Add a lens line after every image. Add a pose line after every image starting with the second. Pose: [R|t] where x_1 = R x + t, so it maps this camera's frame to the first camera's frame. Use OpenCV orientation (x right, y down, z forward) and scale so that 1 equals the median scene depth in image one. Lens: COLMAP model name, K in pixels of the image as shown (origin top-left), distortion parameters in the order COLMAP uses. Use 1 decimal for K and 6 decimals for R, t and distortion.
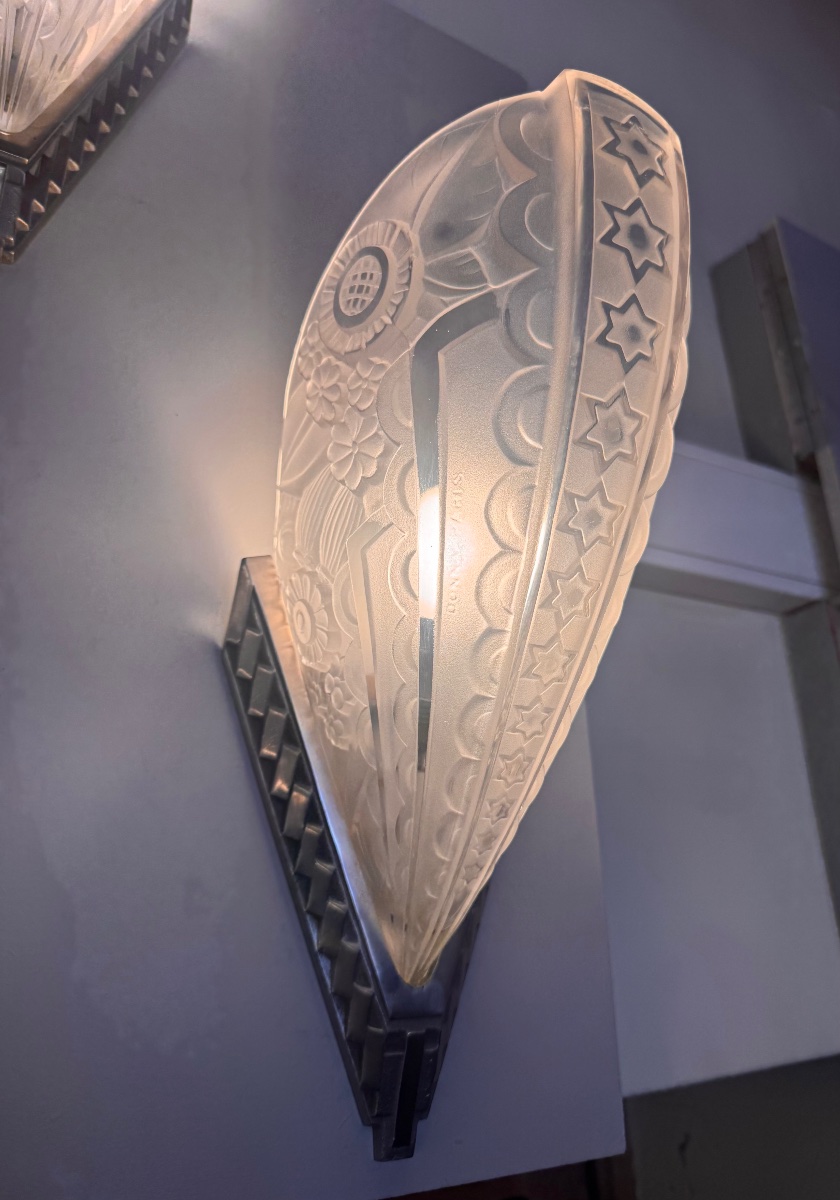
lens RADIAL K [[867.8, 0, 466.2], [0, 867.8, 605.4], [0, 0, 1]] dist [0.016091, -0.058735]
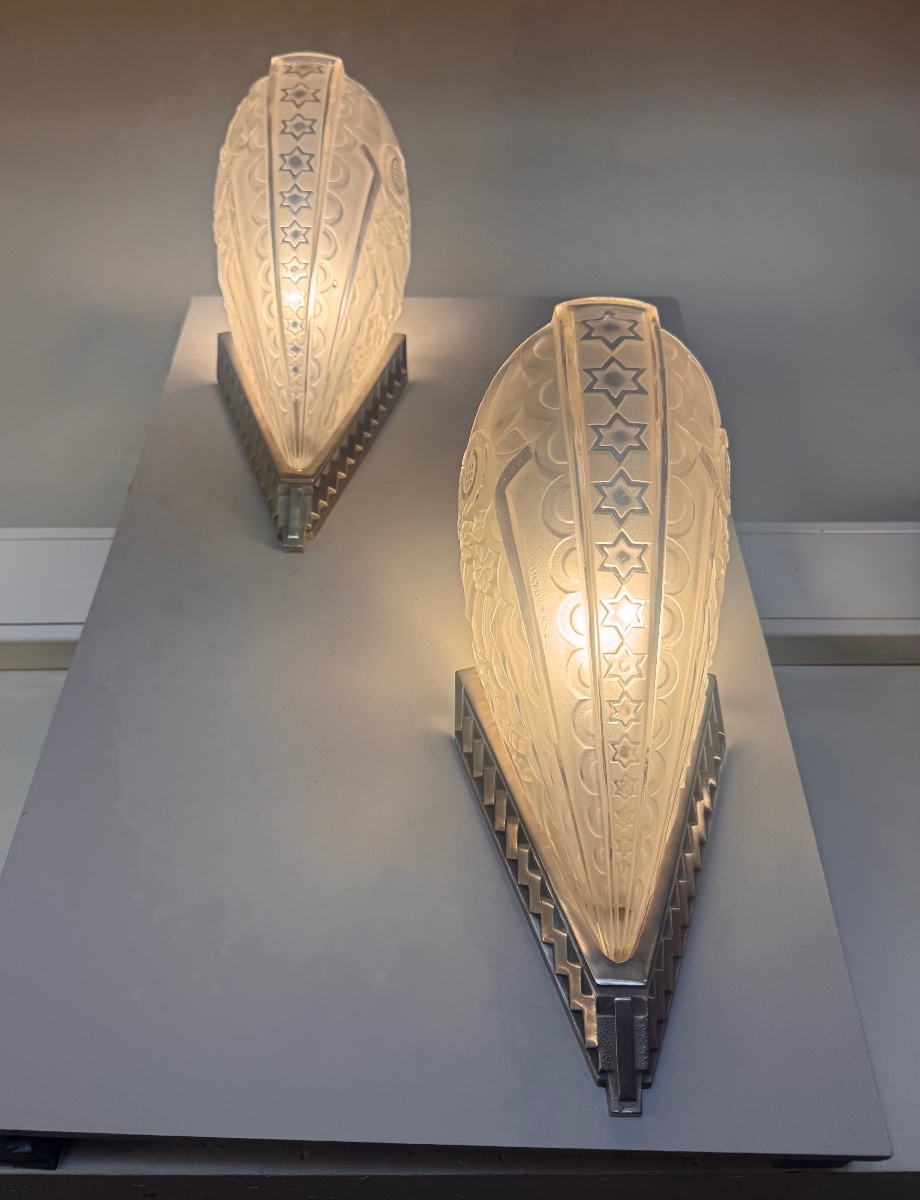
lens RADIAL K [[951.6, 0, 416.2], [0, 951.6, 565.8], [0, 0, 1]] dist [-0.010076, -0.004329]
pose [[0.839902, -0.305587, -0.448532, 0.456934], [0.133411, 0.917314, -0.375150, 0.373138], [0.526085, 0.255250, 0.811222, -0.369700]]
